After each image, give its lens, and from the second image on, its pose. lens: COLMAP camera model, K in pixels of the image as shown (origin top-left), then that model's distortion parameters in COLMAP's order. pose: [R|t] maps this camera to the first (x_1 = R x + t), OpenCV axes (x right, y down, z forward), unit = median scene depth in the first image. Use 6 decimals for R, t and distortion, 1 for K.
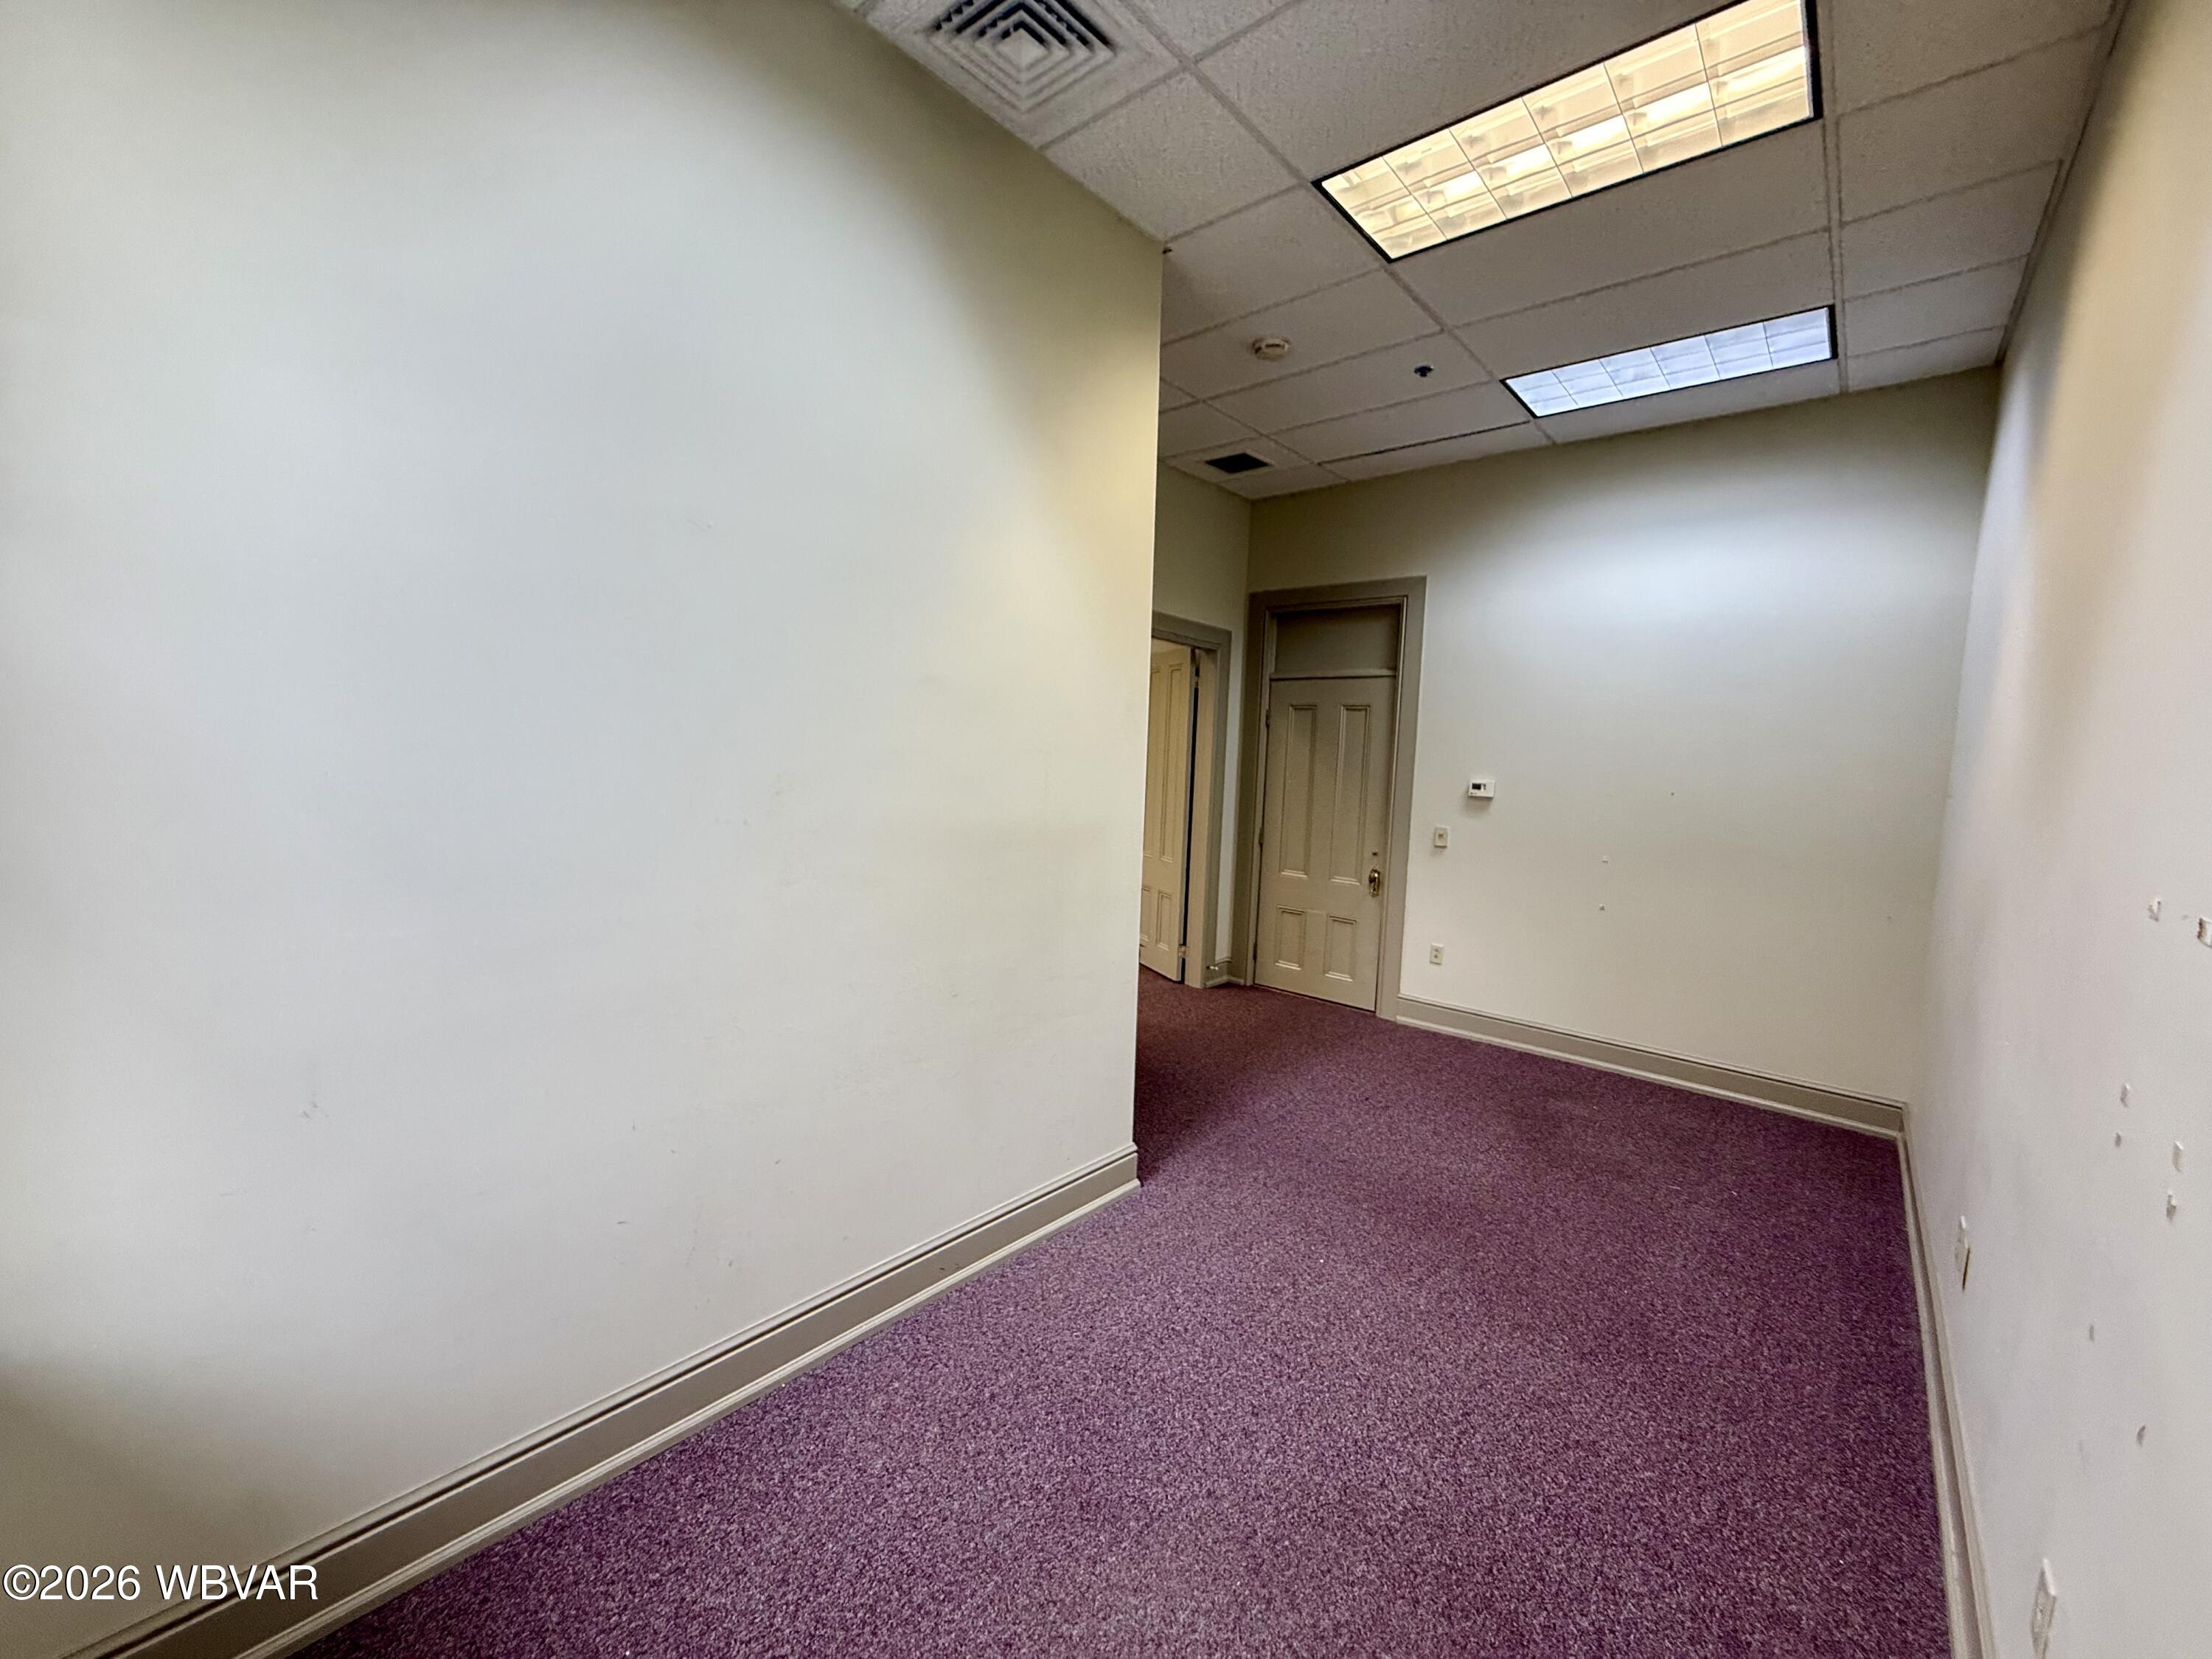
lens RADIAL K [[886.1, 0, 1107.1], [0, 886.1, 822.3], [0, 0, 1]] dist [-0.000365, -0.000702]
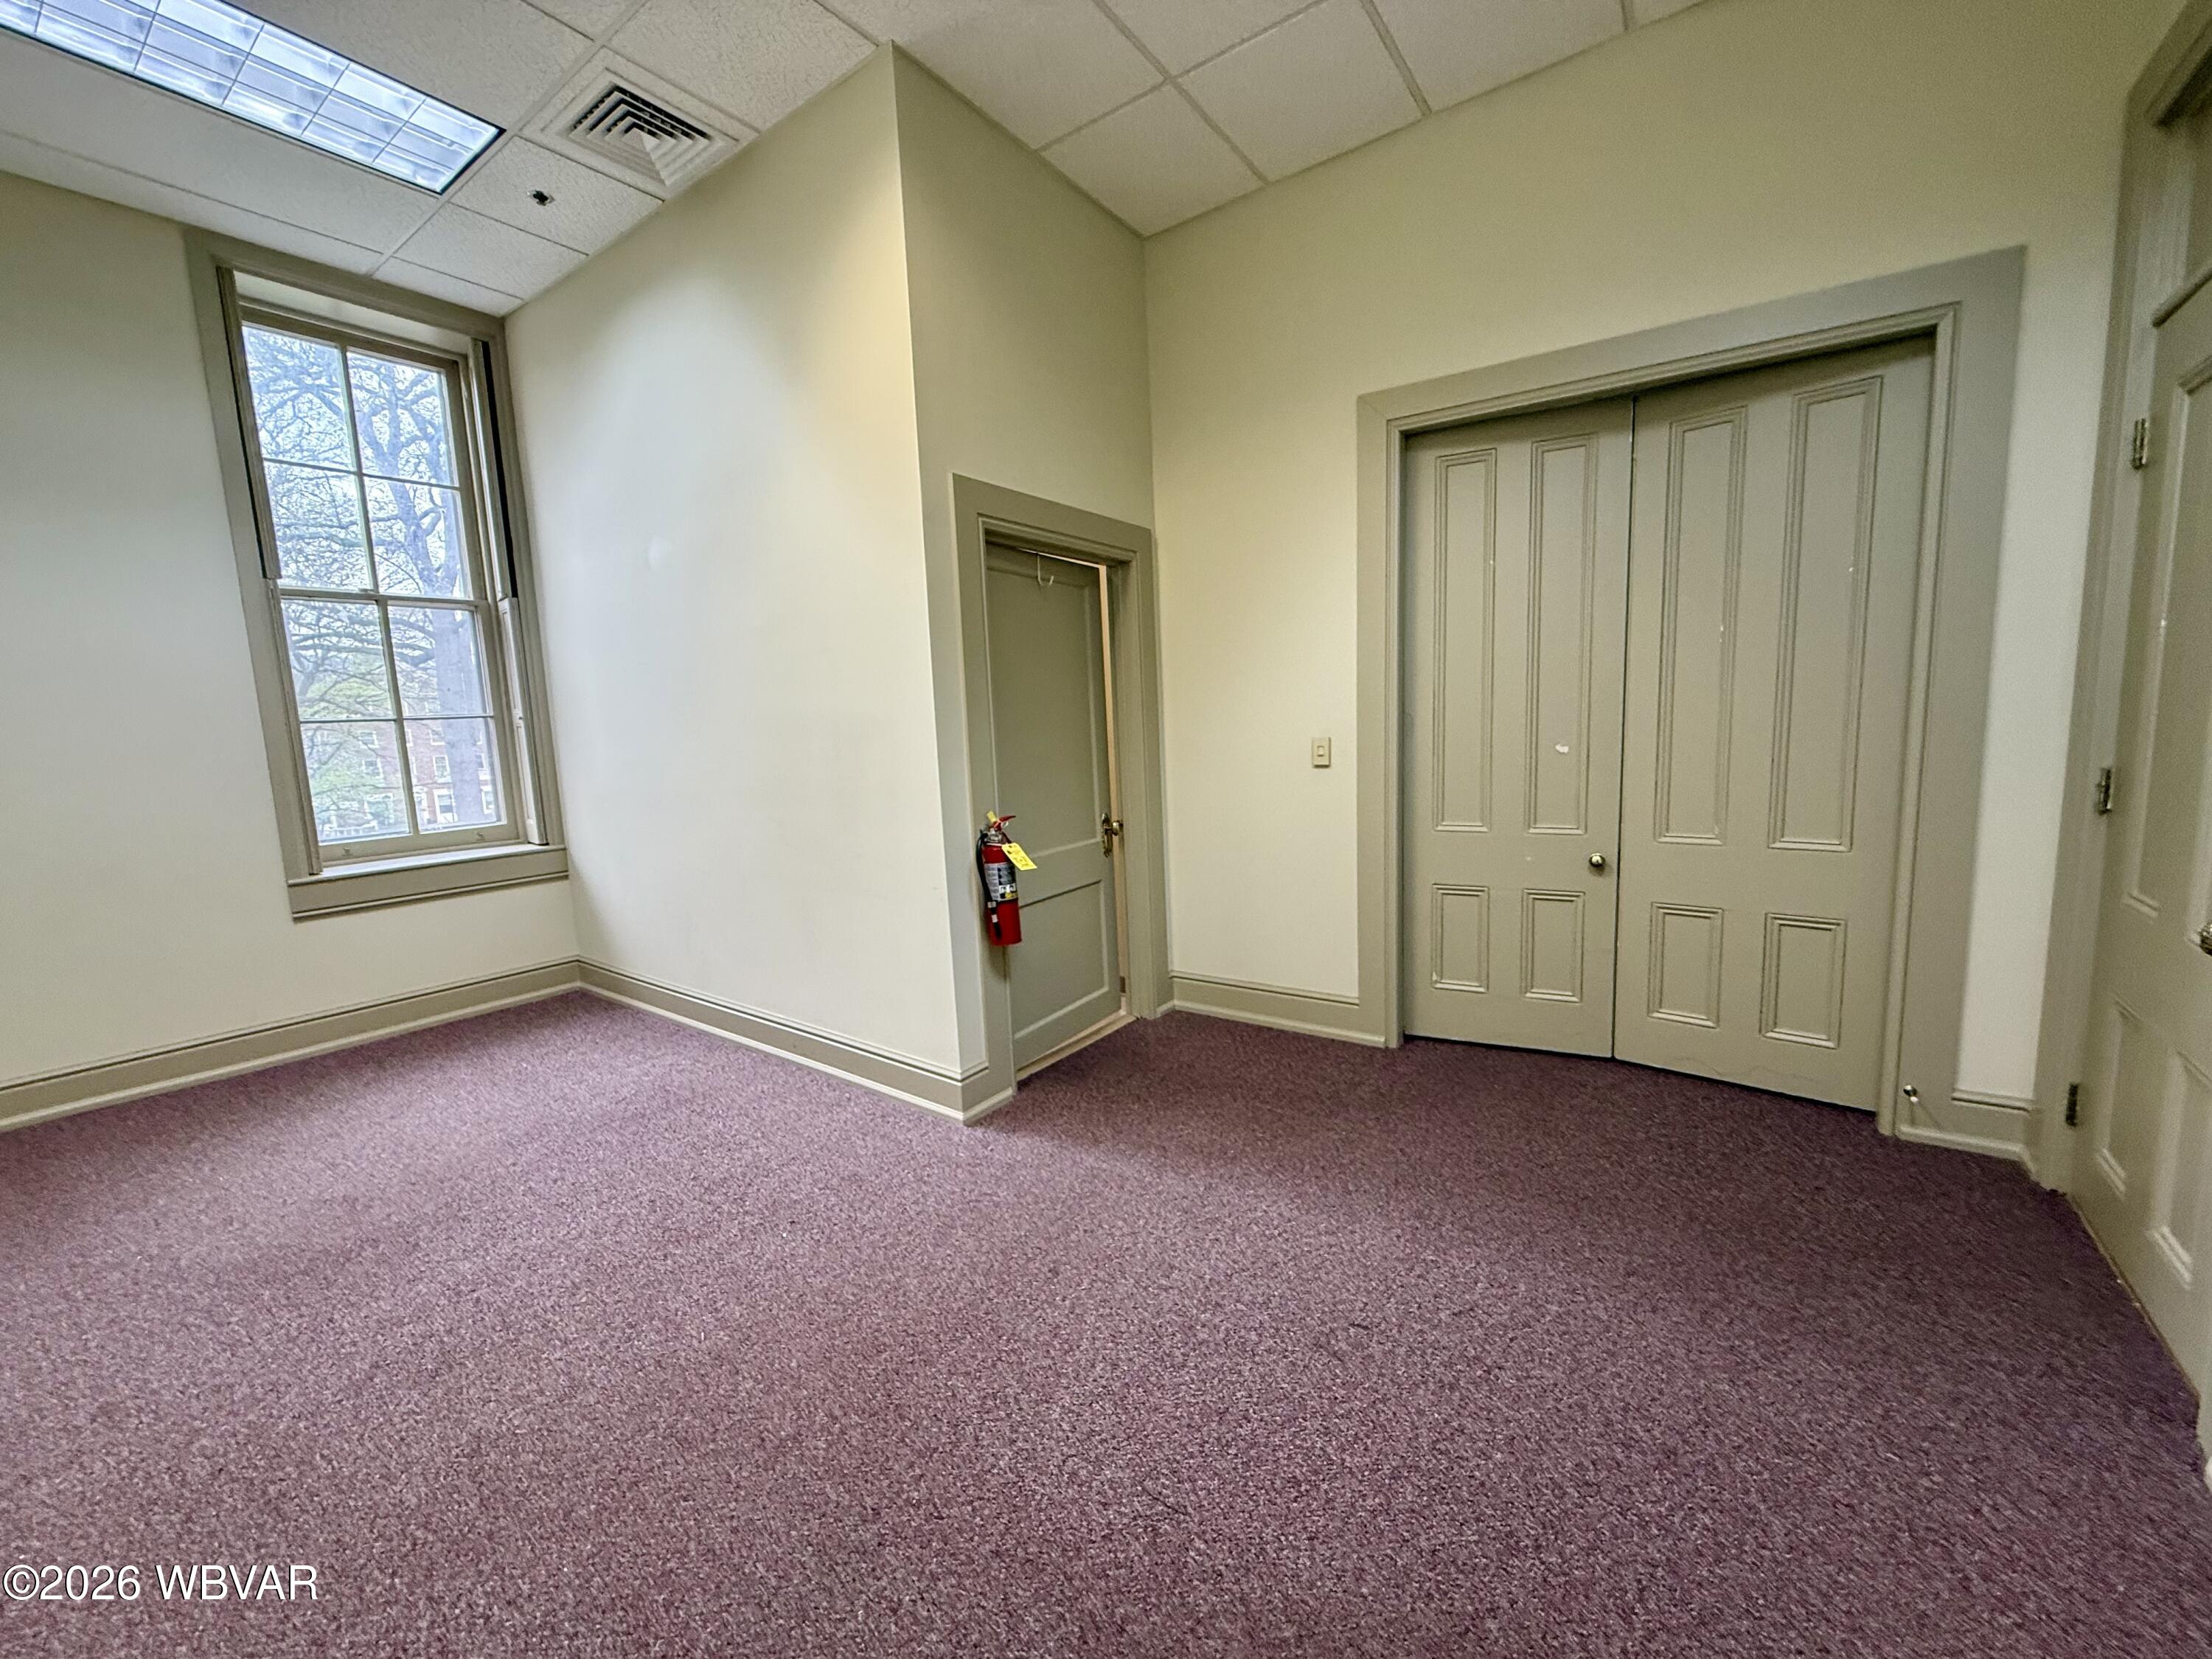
lens RADIAL K [[886.1, 0, 1127.8], [0, 886.1, 849.9], [0, 0, 1]] dist [-0.000365, -0.000702]
pose [[0.087629, 0.109327, -0.990136, 1.179956], [-0.039672, 0.993554, 0.106193, 0.037280], [0.995363, 0.029975, 0.091402, 1.377520]]
